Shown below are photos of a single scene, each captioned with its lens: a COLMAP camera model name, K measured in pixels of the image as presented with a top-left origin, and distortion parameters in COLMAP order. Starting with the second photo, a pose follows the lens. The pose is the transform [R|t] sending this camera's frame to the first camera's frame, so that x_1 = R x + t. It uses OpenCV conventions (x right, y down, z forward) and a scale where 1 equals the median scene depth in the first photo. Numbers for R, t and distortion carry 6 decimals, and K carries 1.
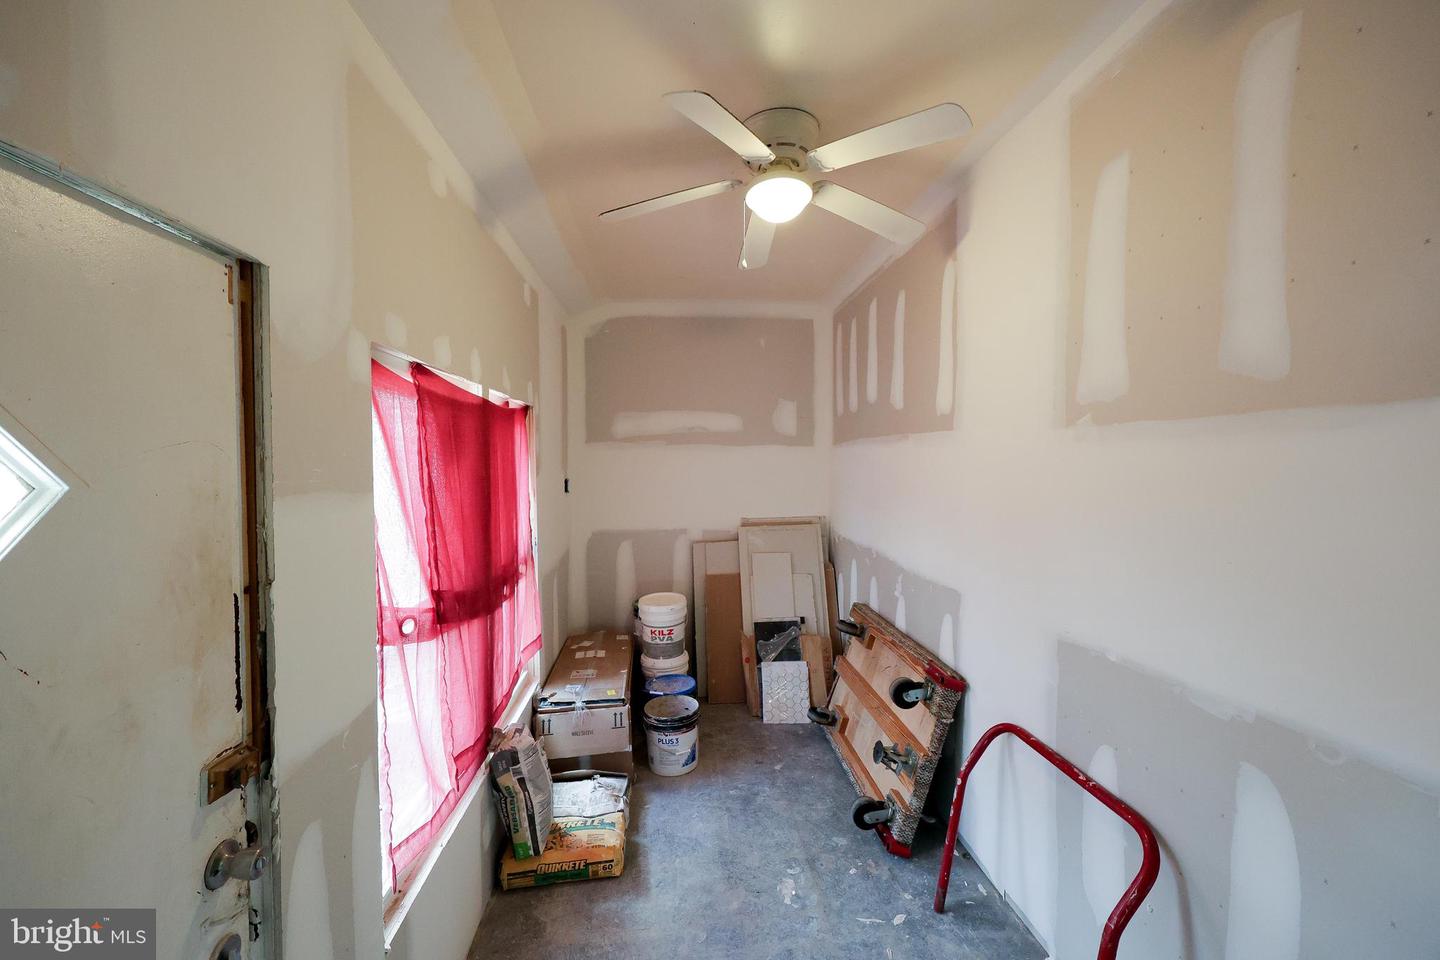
lens RADIAL K [[567.8, 0, 716.6], [0, 567.8, 475.3], [0, 0, 1]] dist [-0.006584, 0.000874]
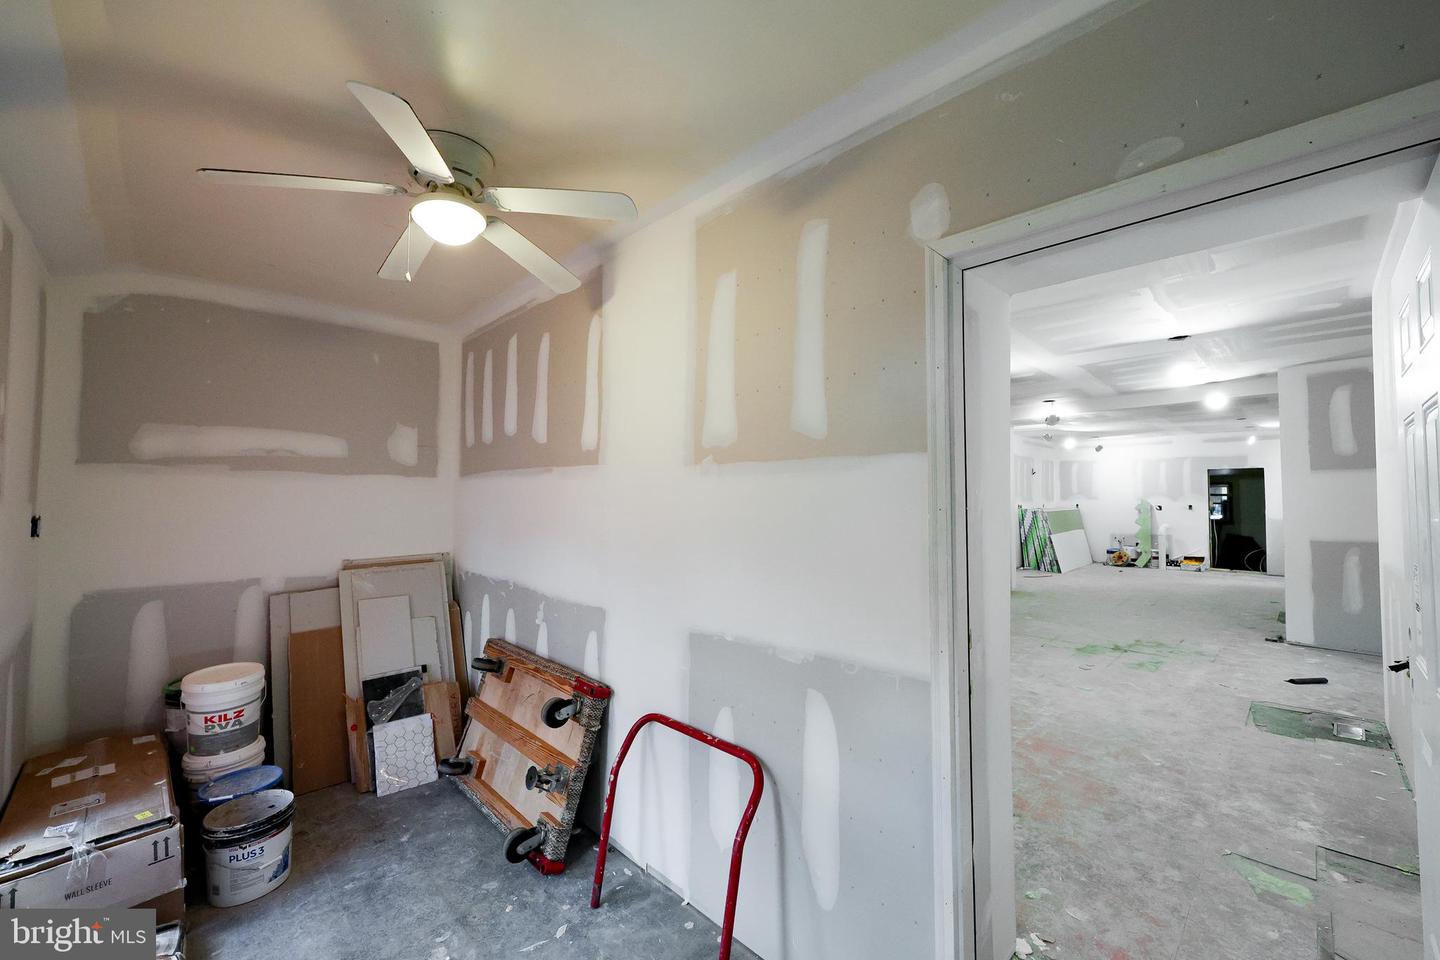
lens RADIAL K [[567.8, 0, 721.7], [0, 567.8, 477.2], [0, 0, 1]] dist [-0.006584, 0.000874]
pose [[0.774440, 0.027426, 0.632053, -0.101086], [0.011102, 0.998317, -0.056923, 0.011815], [-0.632550, 0.051101, 0.772832, -0.024946]]
